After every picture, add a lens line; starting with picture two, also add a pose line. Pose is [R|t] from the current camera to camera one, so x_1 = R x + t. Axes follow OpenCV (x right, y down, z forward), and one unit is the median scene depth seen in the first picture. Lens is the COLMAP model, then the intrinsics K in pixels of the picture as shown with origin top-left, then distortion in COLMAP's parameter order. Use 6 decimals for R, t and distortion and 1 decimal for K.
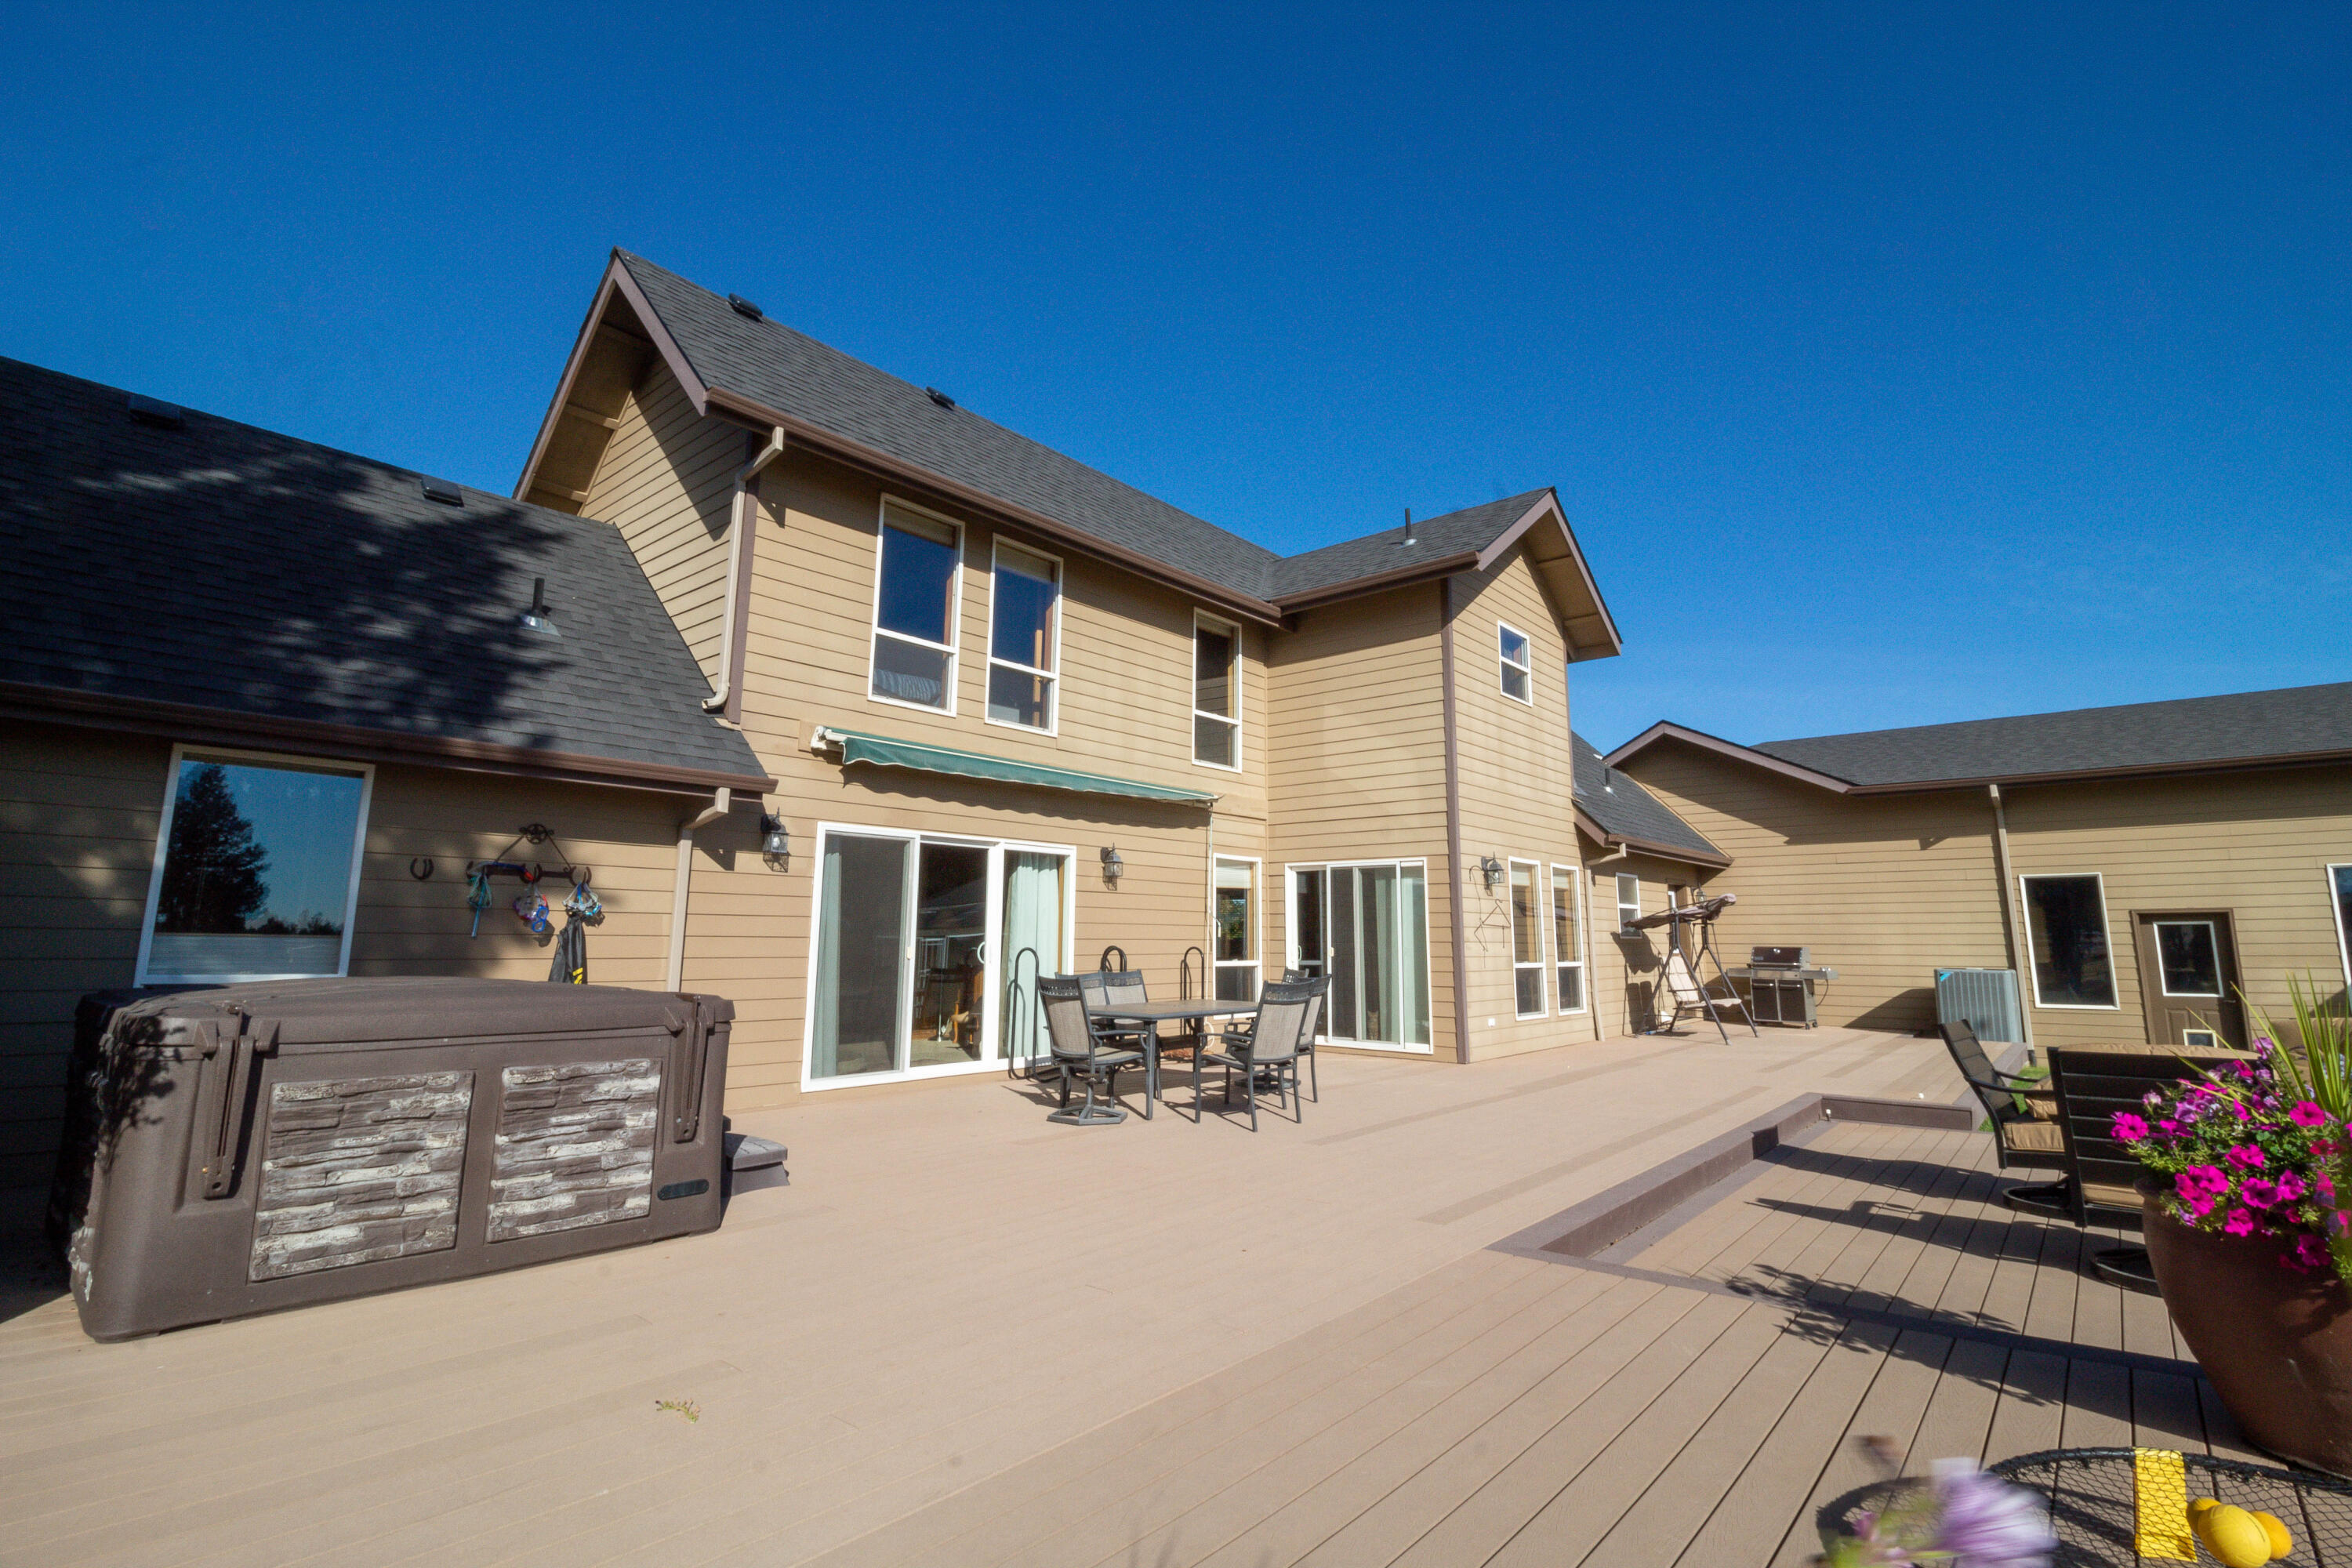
lens RADIAL K [[1056.6, 0, 1187.8], [0, 1056.6, 787.2], [0, 0, 1]] dist [-0.017374, 0.000580]
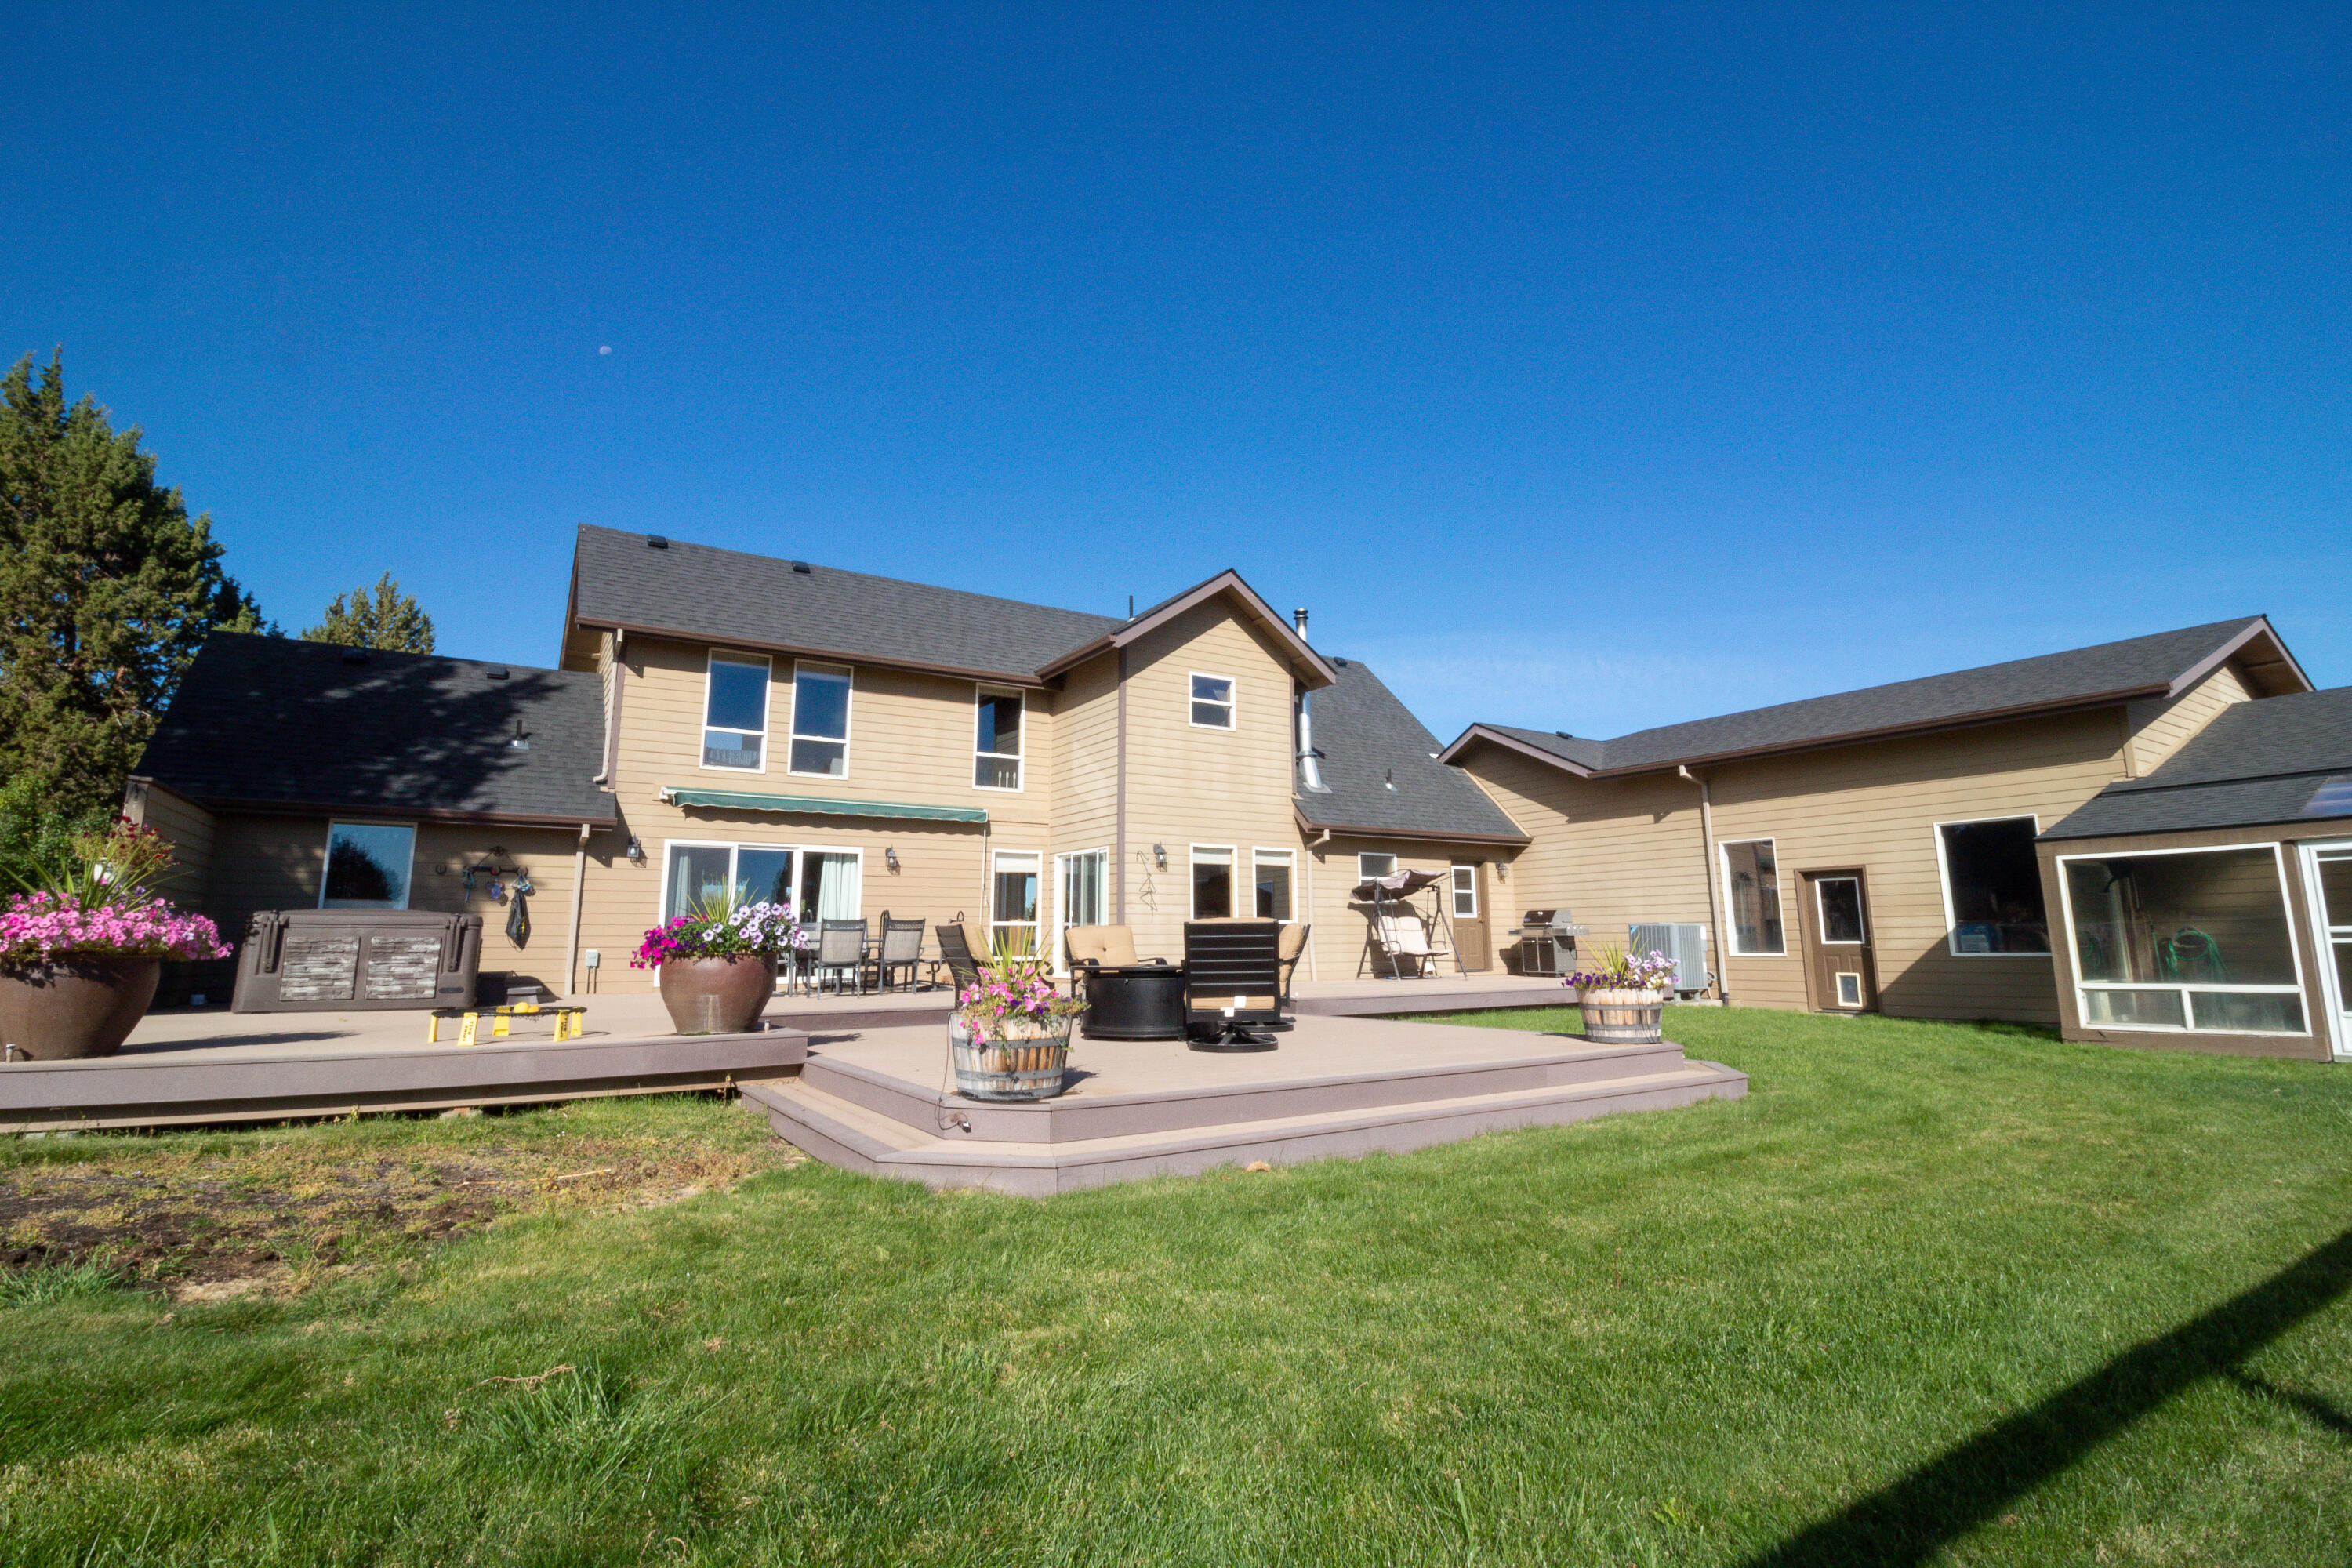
lens RADIAL K [[1056.6, 0, 1194.4], [0, 1056.6, 760.5], [0, 0, 1]] dist [-0.017374, 0.000580]
pose [[0.963503, -0.058825, -0.261154, 0.825989], [0.051930, 0.998098, -0.033228, 0.004221], [0.262612, 0.018454, 0.964725, -0.412494]]
